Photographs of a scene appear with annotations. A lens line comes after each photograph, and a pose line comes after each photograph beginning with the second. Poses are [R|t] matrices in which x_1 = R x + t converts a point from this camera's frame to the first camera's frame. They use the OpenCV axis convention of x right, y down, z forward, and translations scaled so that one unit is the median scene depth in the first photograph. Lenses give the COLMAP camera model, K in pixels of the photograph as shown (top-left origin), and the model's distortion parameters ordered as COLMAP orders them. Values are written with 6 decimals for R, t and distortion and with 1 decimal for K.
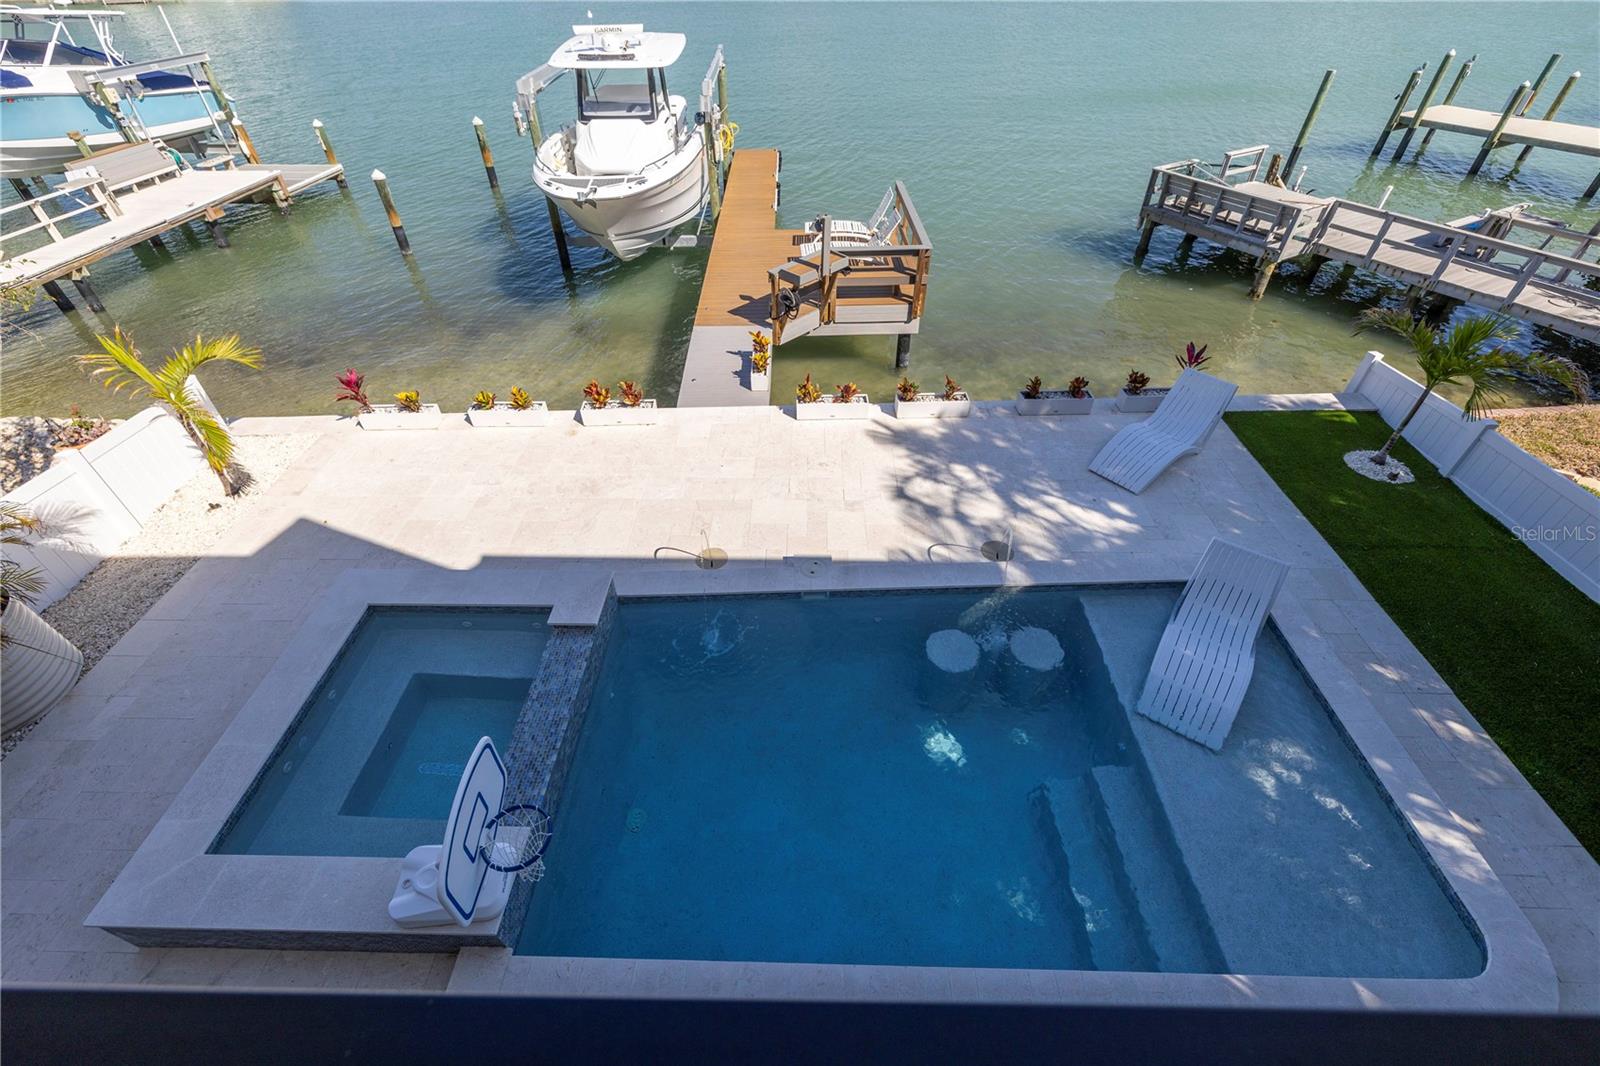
lens RADIAL K [[667.6, 0, 796.9], [0, 667.6, 526.7], [0, 0, 1]] dist [-0.000109, -0.000071]
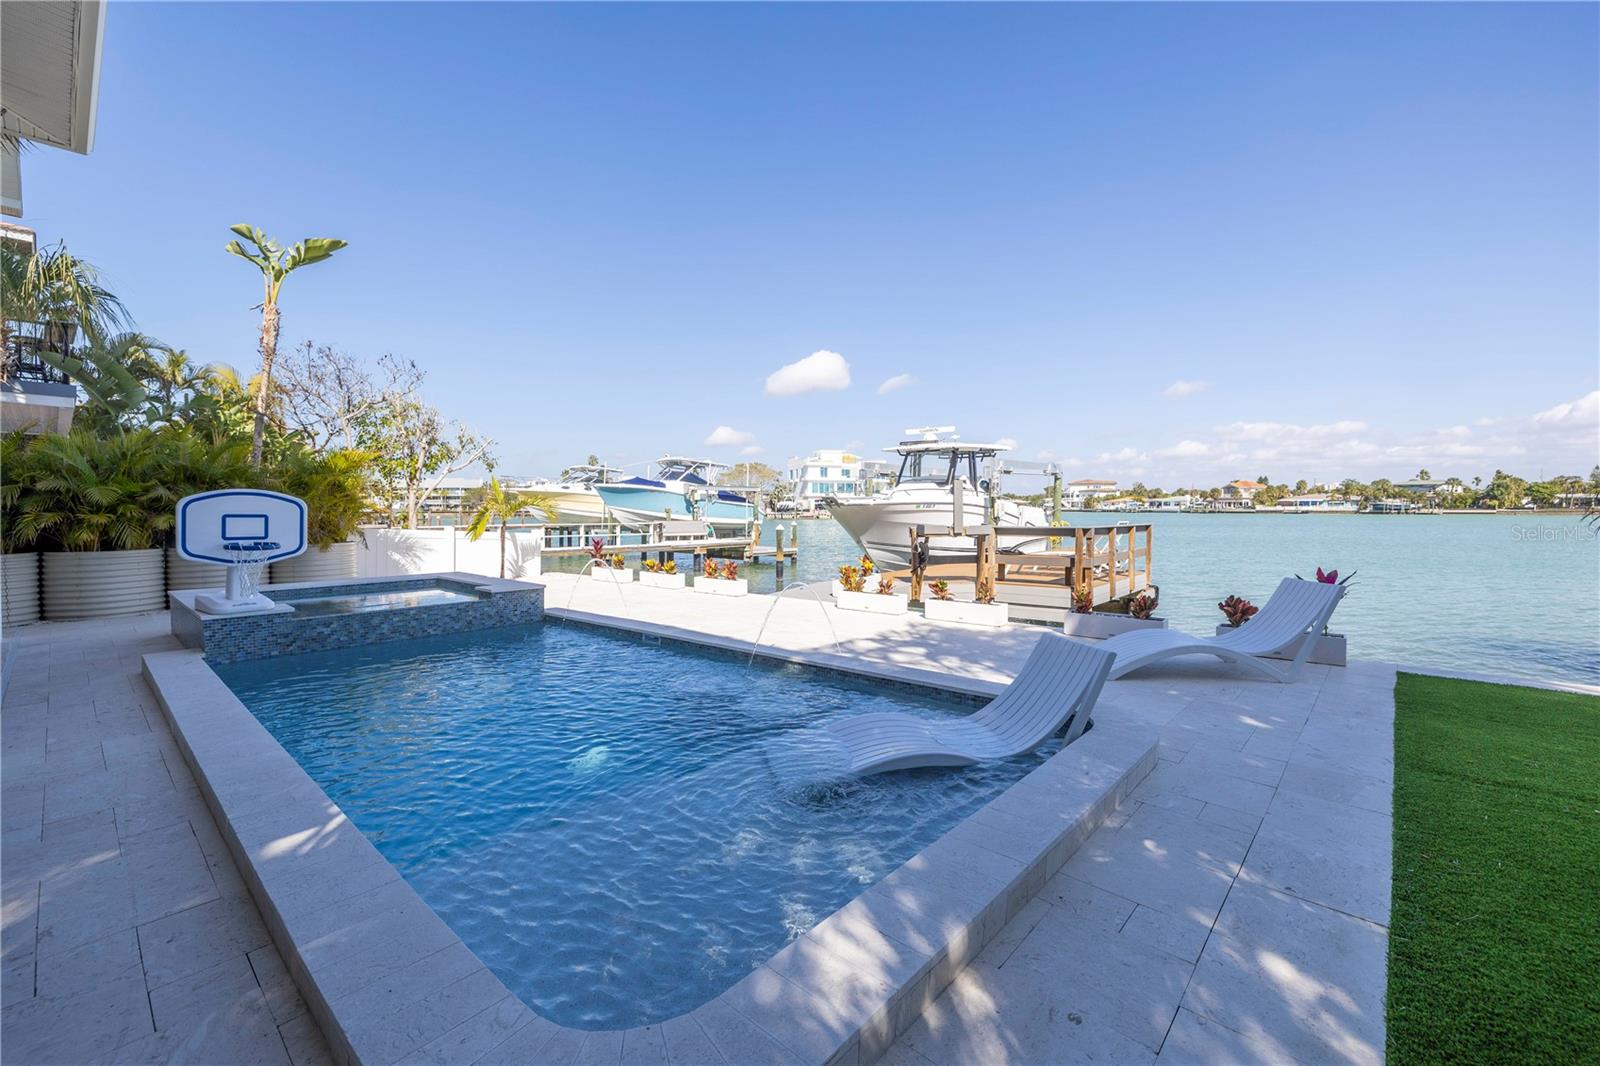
lens RADIAL K [[667.6, 0, 790.0], [0, 667.6, 526.7], [0, 0, 1]] dist [-0.000109, -0.000071]
pose [[0.754819, 0.031040, -0.655198, 0.292672], [-0.438366, 0.766922, -0.468685, 0.120384], [0.487937, 0.640989, 0.592494, 0.137548]]
